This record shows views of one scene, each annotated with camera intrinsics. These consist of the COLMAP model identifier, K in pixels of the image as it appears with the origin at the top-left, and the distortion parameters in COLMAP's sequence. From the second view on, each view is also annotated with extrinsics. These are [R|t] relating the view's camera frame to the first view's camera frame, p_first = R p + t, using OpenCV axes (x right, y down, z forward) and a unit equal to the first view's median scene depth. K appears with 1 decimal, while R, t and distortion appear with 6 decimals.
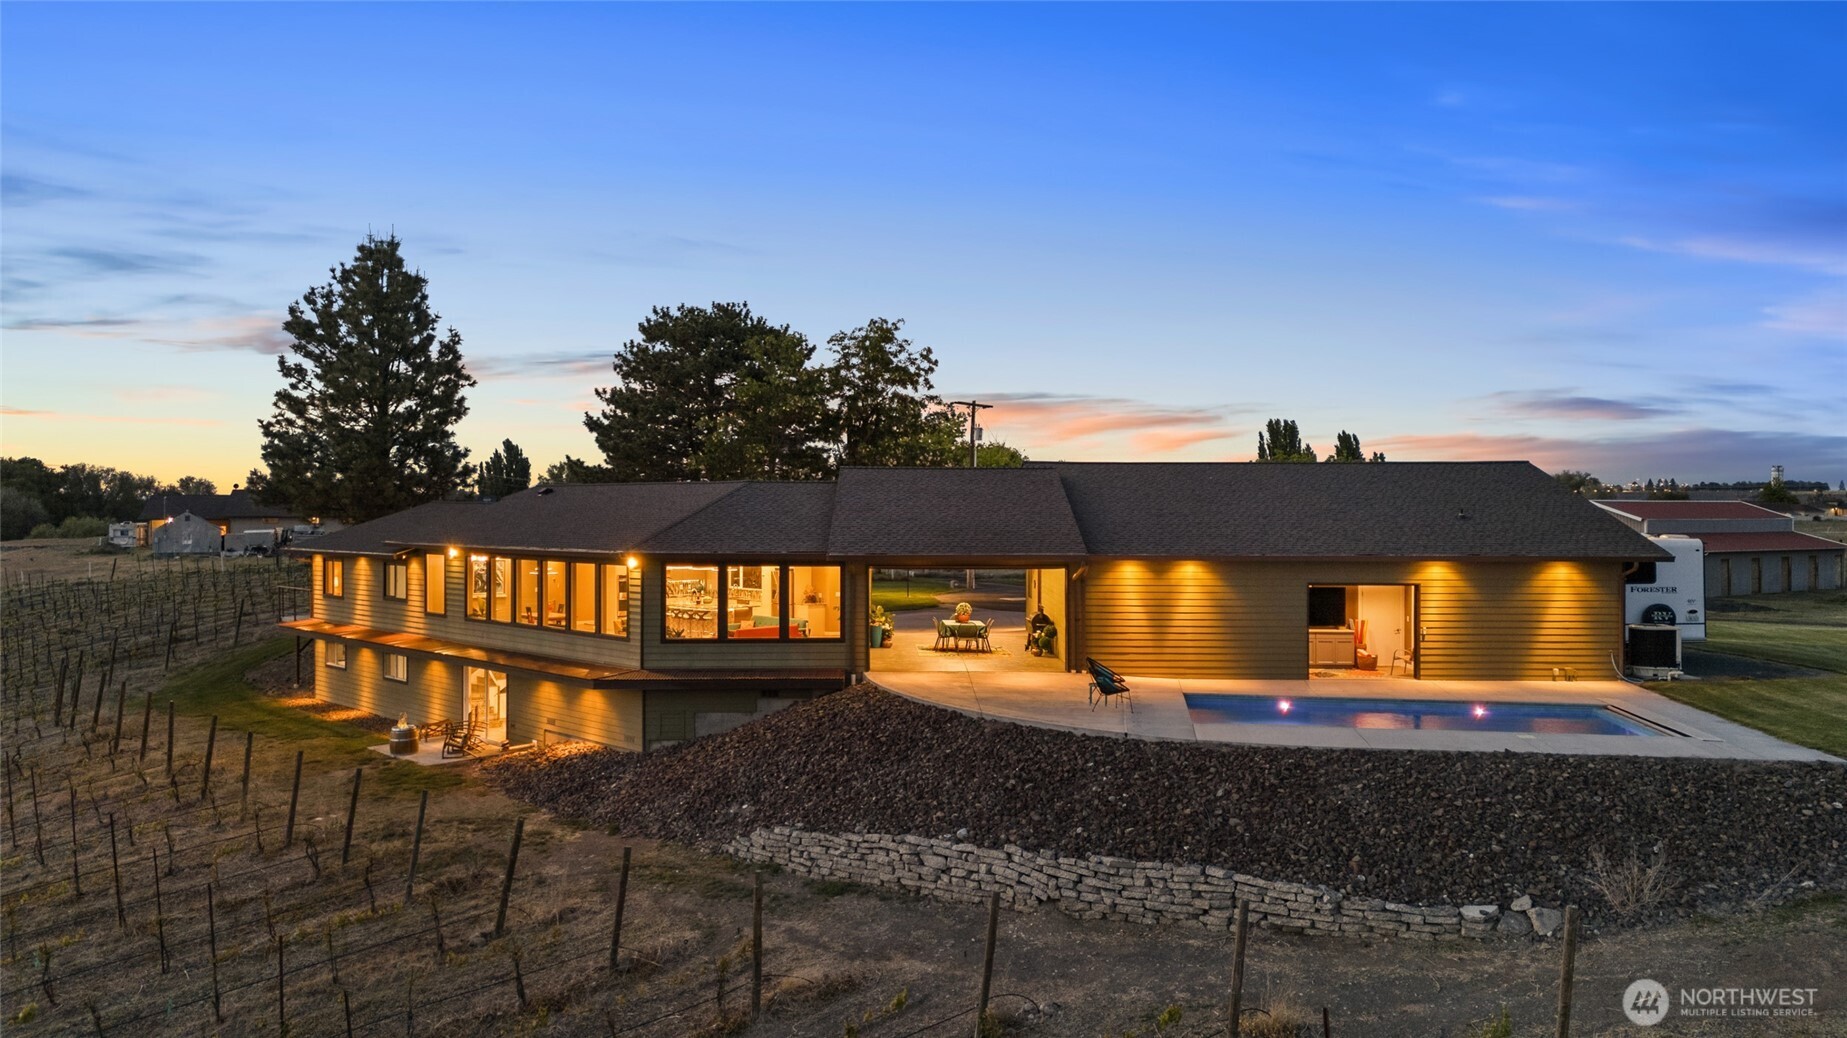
lens RADIAL K [[1346.8, 0, 912.2], [0, 1346.8, 519.3], [0, 0, 1]] dist [0.078923, -0.074445]
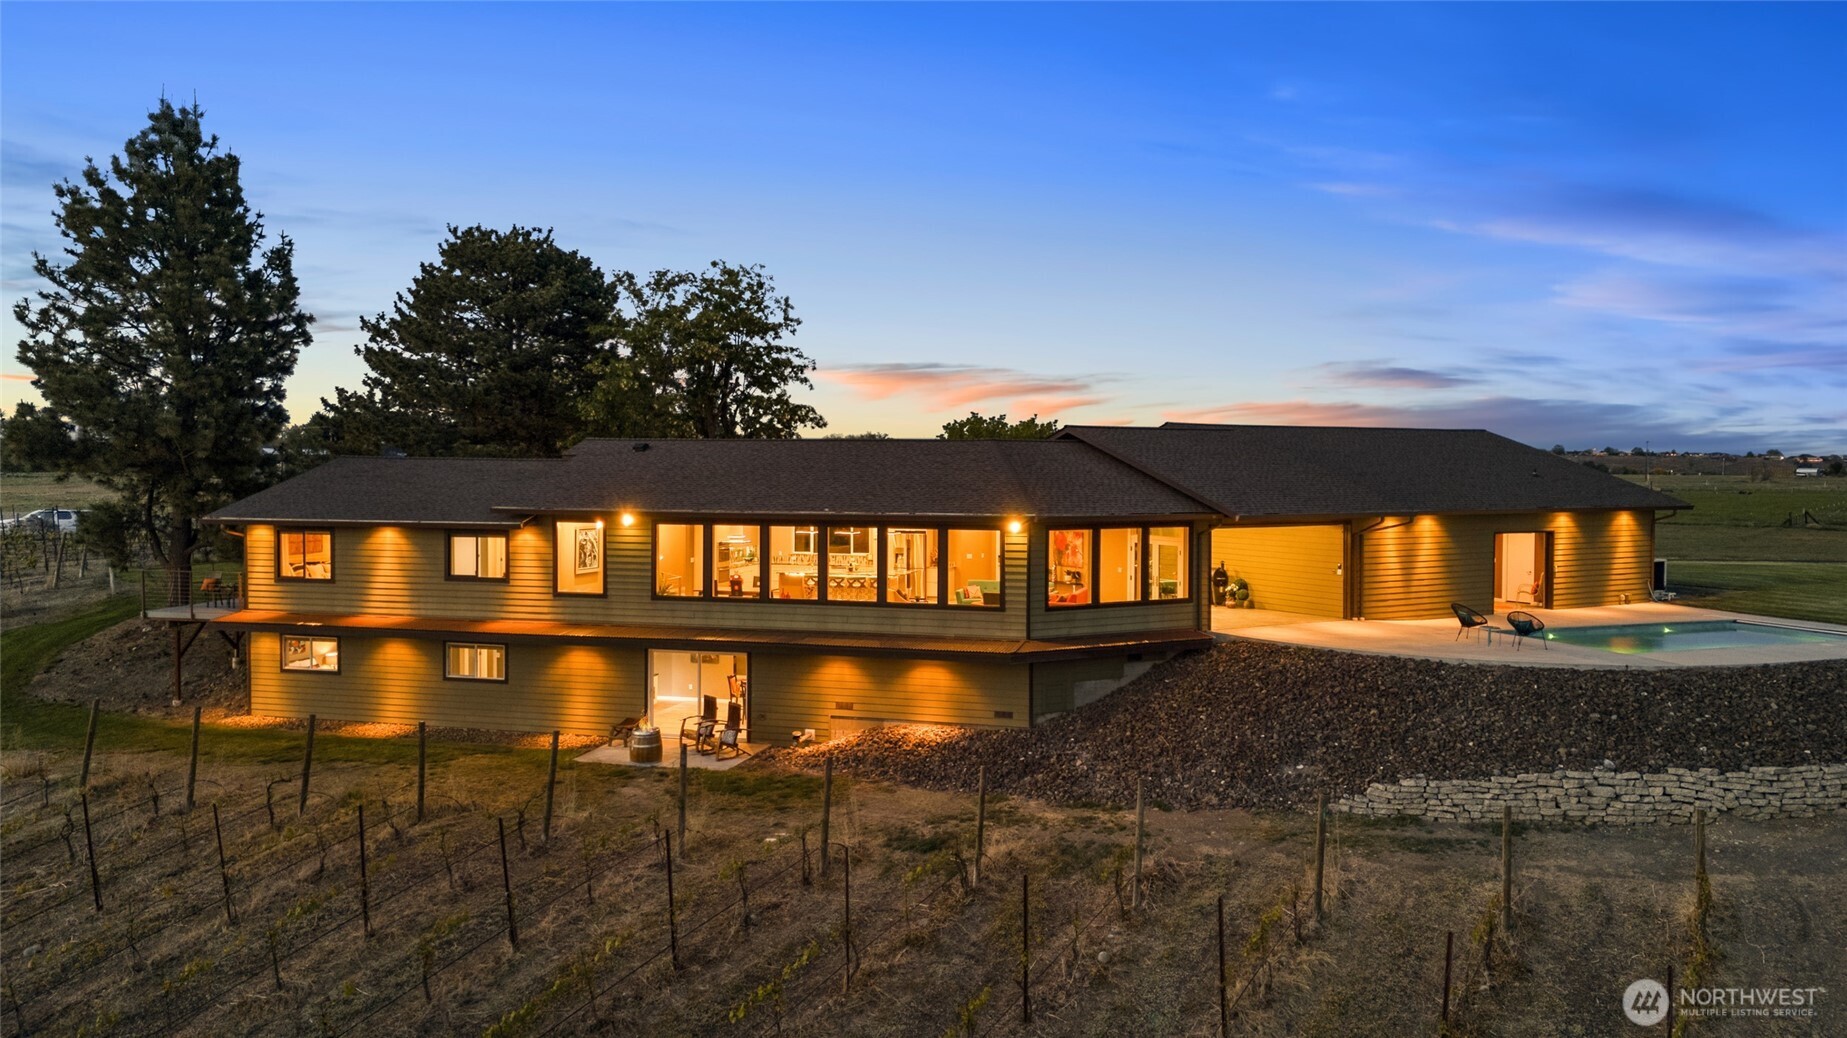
lens RADIAL K [[1346.8, 0, 912.2], [0, 1346.8, 519.3], [0, 0, 1]] dist [0.078923, -0.074445]
pose [[0.865824, -0.018258, 0.500016, -0.734548], [0.001242, 0.999409, 0.034342, -0.005173], [-0.500348, -0.029113, 0.865335, 0.232321]]
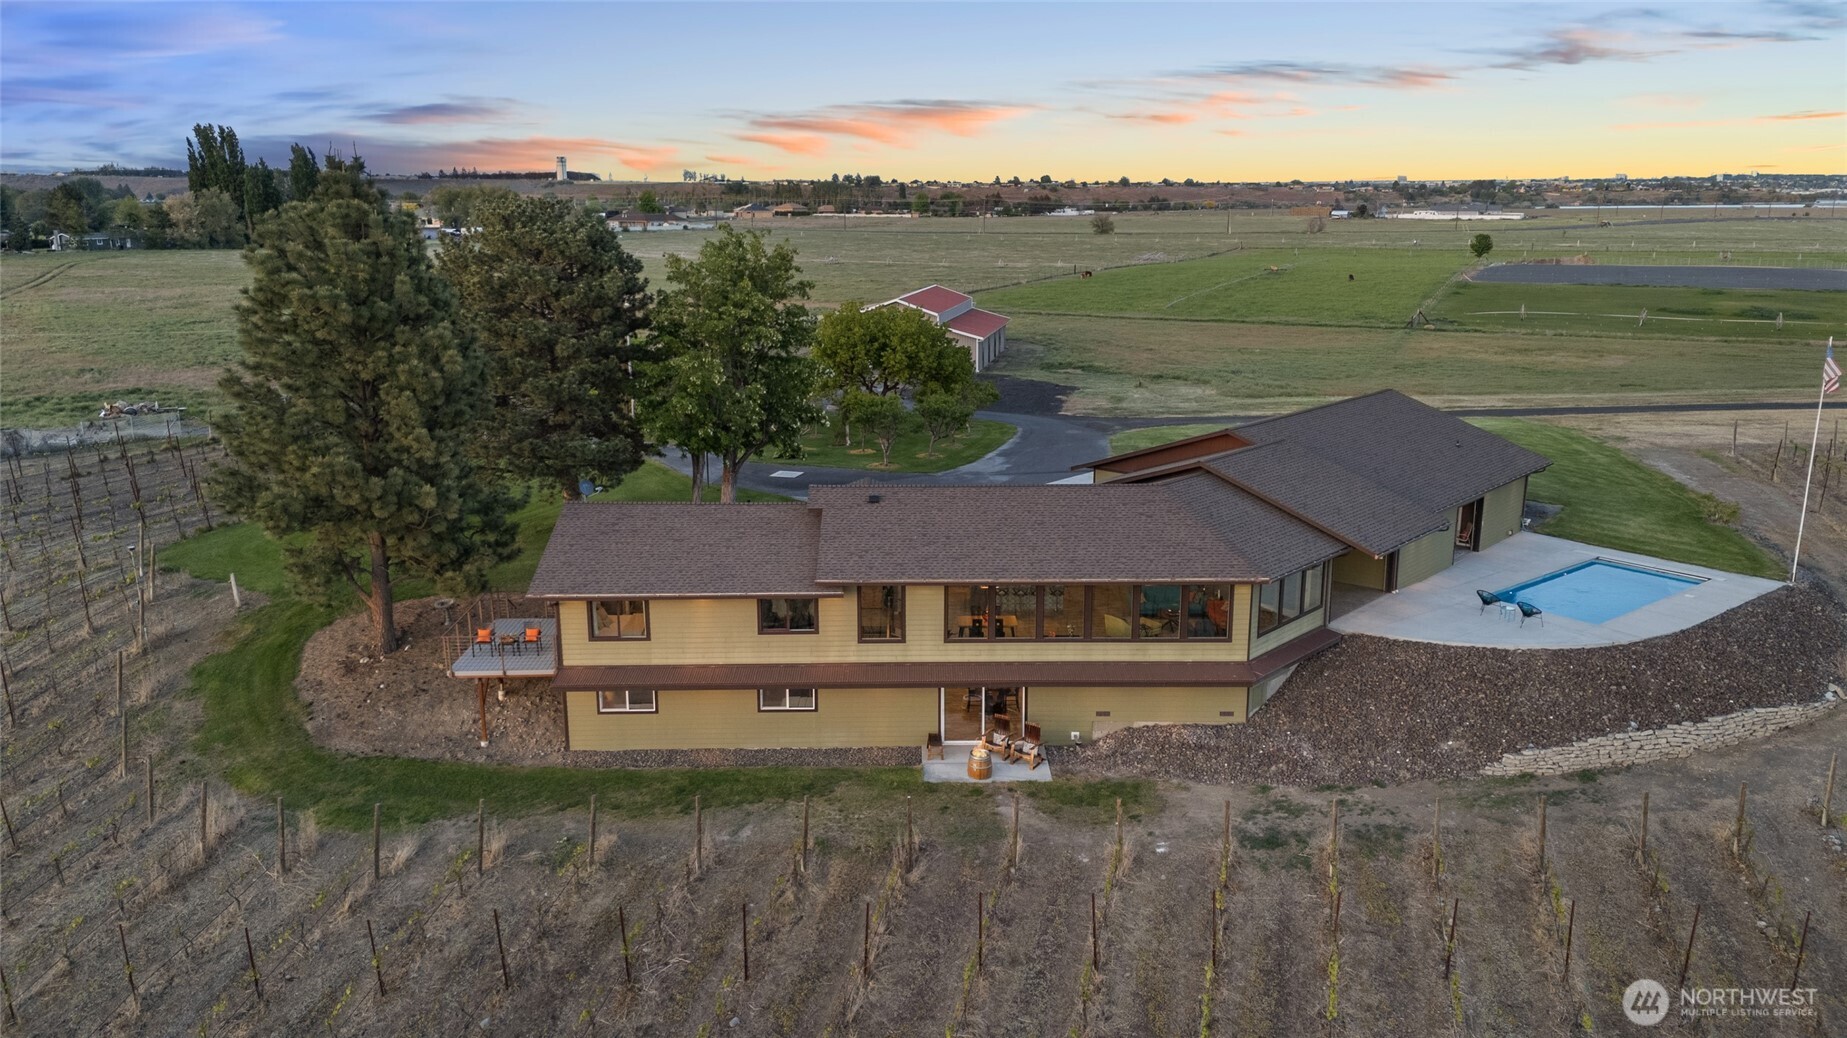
lens RADIAL K [[1346.8, 0, 912.2], [0, 1346.8, 519.3], [0, 0, 1]] dist [0.078923, -0.074445]
pose [[0.682965, -0.173591, 0.709524, -1.302963], [0.009066, 0.973291, 0.229397, -0.316582], [-0.730395, -0.150237, 0.666297, 0.394229]]
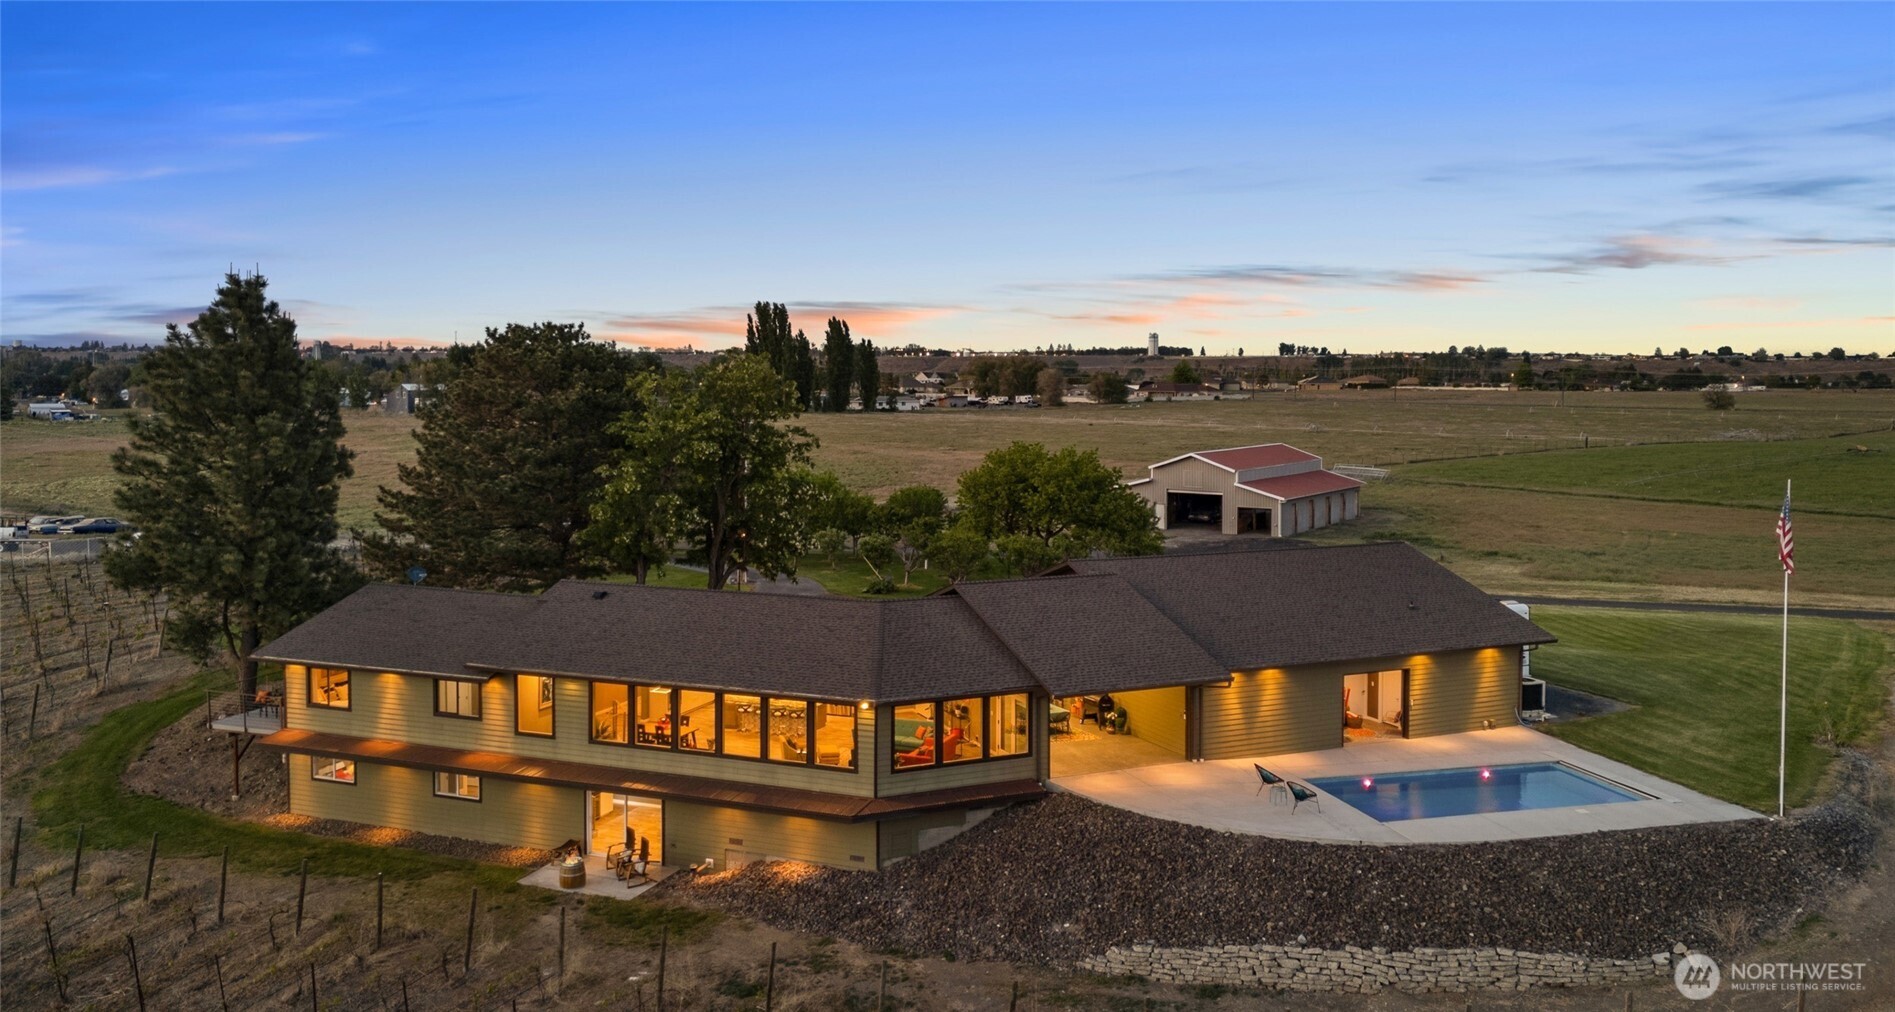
lens RADIAL K [[1460.3, 0, 928.1], [0, 1460.3, 461.5], [0, 0, 1]] dist [0.072249, -0.065072]
pose [[0.915463, -0.025764, 0.401577, -0.647546], [0.003454, 0.998415, 0.056180, -0.241970], [-0.402388, -0.050043, 0.914100, -0.134647]]
